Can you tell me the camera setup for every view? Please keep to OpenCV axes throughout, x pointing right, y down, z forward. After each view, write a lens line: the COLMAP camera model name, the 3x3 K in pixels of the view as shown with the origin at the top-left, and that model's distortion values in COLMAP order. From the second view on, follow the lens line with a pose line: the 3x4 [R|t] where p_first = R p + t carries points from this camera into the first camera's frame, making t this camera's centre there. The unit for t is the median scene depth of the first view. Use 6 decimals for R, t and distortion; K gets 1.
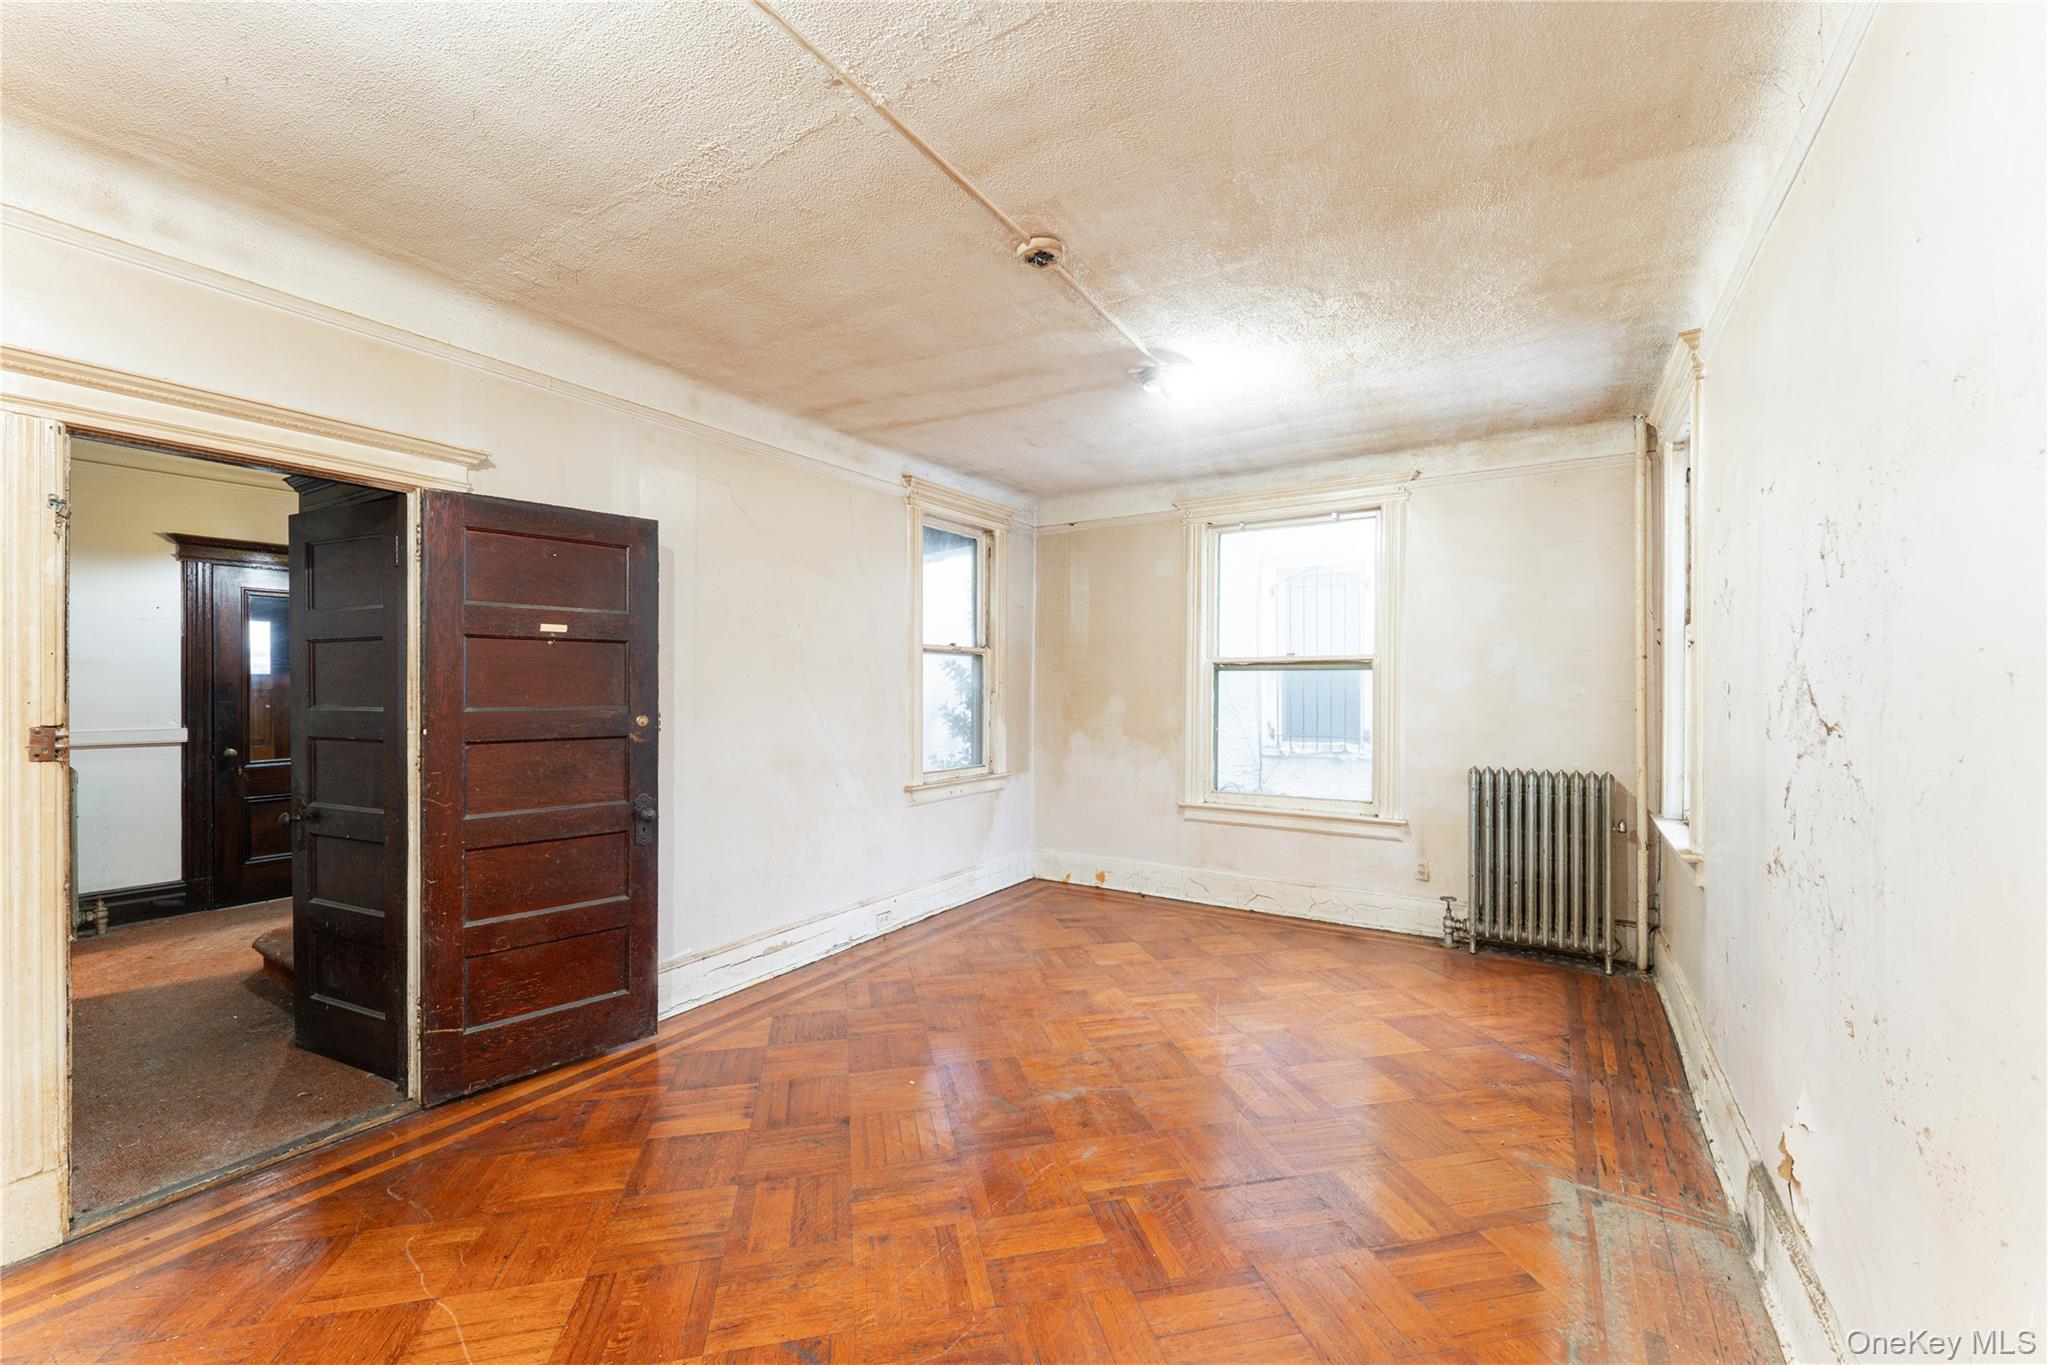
lens RADIAL K [[830.8, 0, 1020.9], [0, 830.8, 685.6], [0, 0, 1]] dist [0.001773, 0.000005]
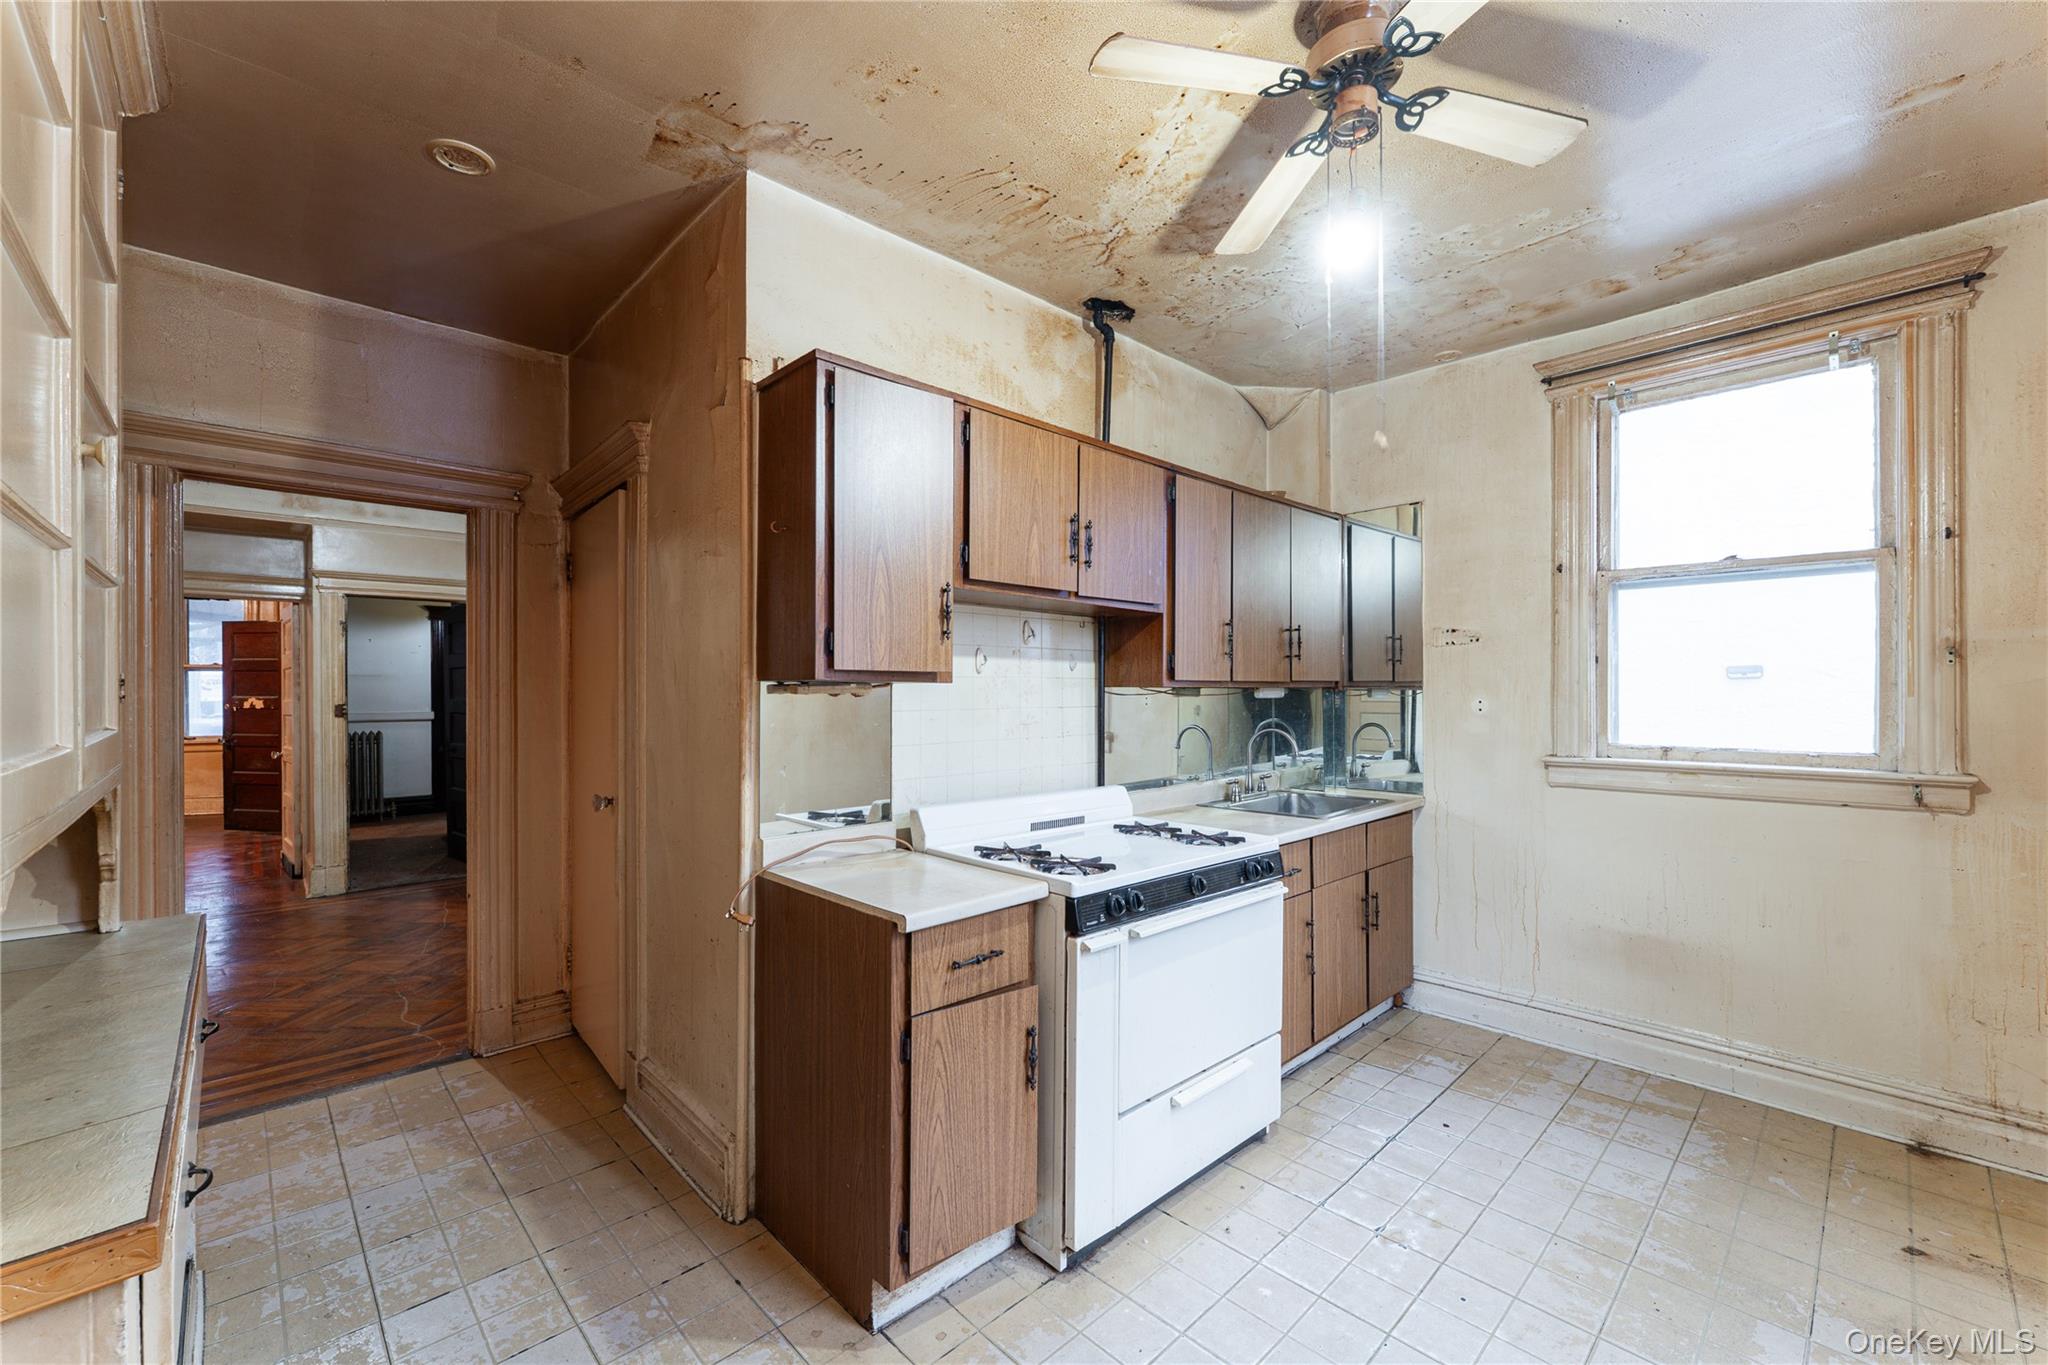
lens RADIAL K [[830.8, 0, 1025.6], [0, 830.8, 687.5], [0, 0, 1]] dist [0.001773, 0.000005]
pose [[0.972417, -0.002372, -0.233238, 1.032157], [0.003074, 0.999992, 0.002649, -0.003749], [0.233230, -0.003293, 0.972416, -0.706042]]
